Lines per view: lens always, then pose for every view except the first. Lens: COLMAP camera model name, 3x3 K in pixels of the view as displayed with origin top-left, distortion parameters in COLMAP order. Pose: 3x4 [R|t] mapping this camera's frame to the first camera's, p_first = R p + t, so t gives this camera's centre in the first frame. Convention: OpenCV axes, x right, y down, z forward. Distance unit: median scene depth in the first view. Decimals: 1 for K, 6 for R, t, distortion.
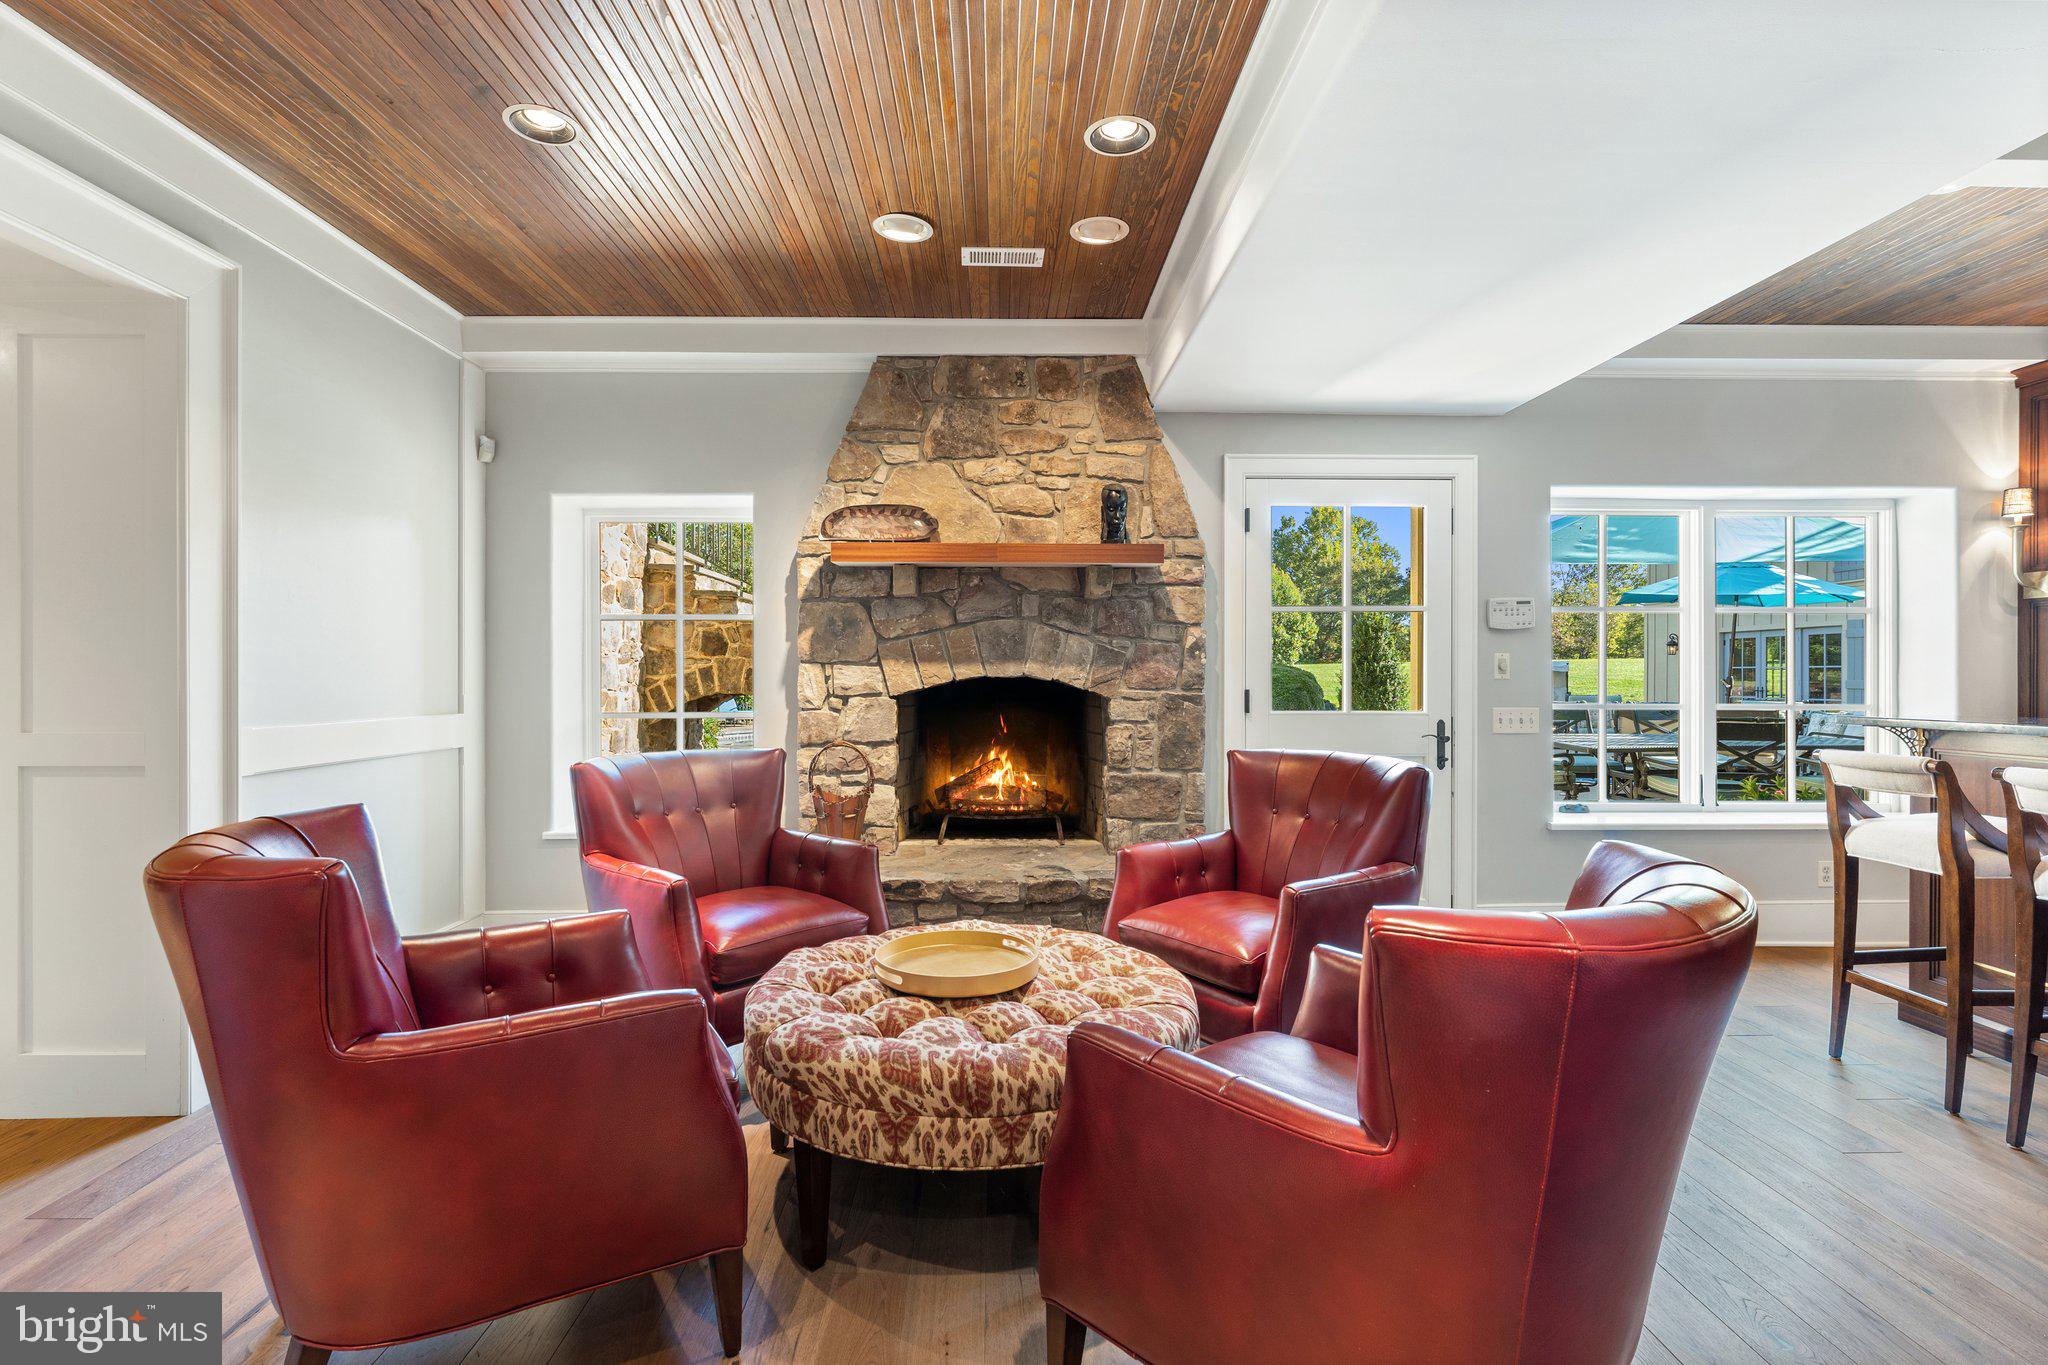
lens RADIAL K [[952.4, 0, 1020.5], [0, 952.4, 678.4], [0, 0, 1]] dist [-0.000861, -0.000021]
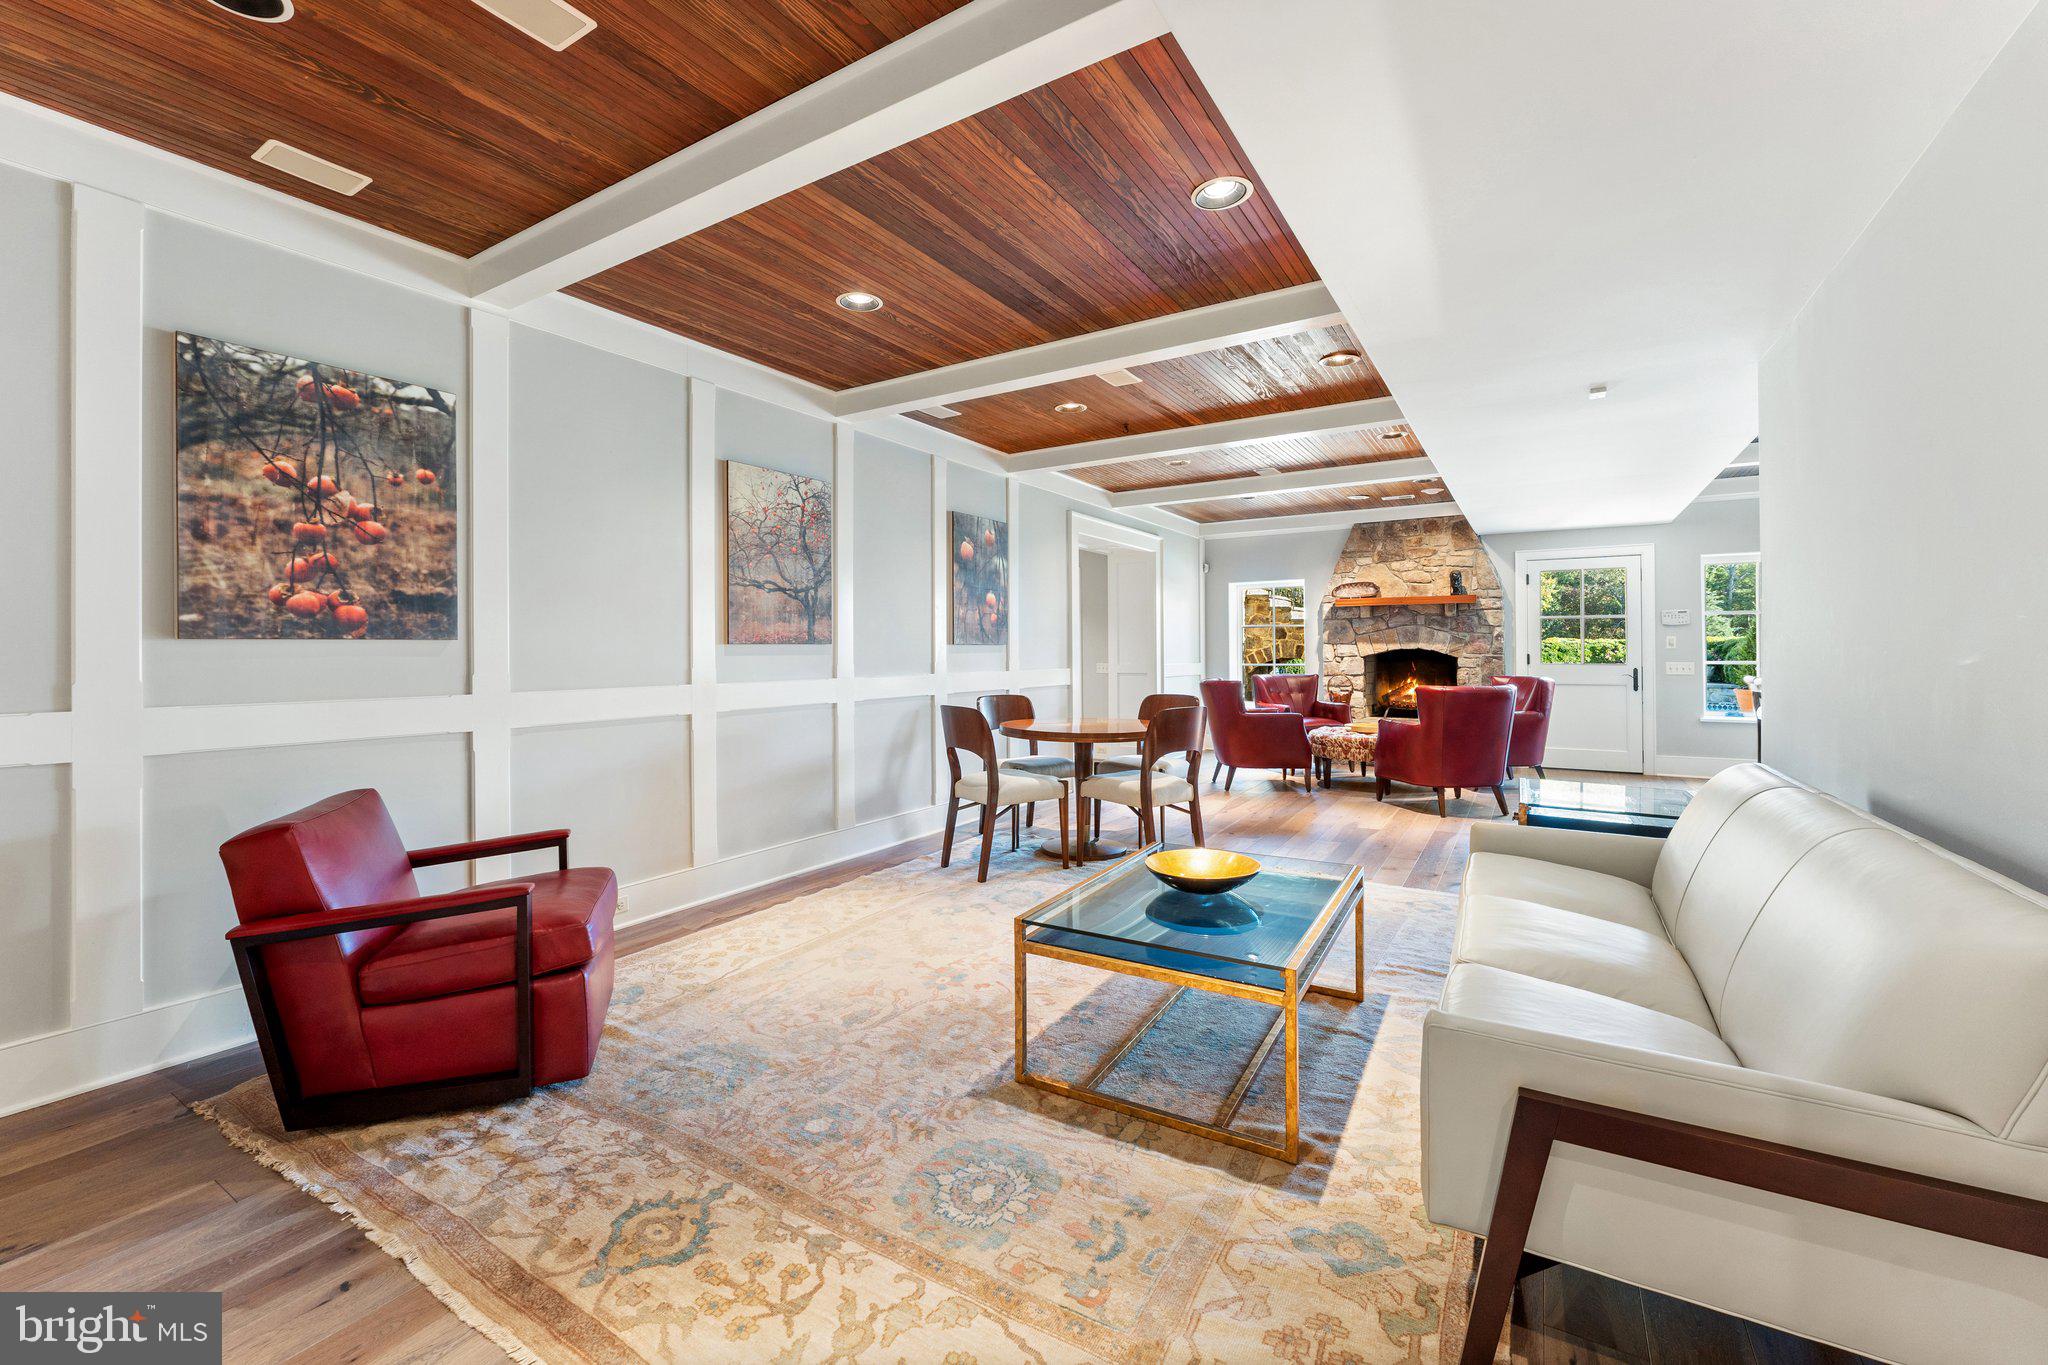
lens RADIAL K [[830.7, 0, 1014.1], [0, 830.7, 644.8], [0, 0, 1]] dist [0.000576, -0.000018]
pose [[0.830737, -0.009007, -0.556593, 0.330385], [0.006052, 0.999956, -0.007149, -0.002933], [0.556633, 0.002570, 0.830755, -1.363208]]
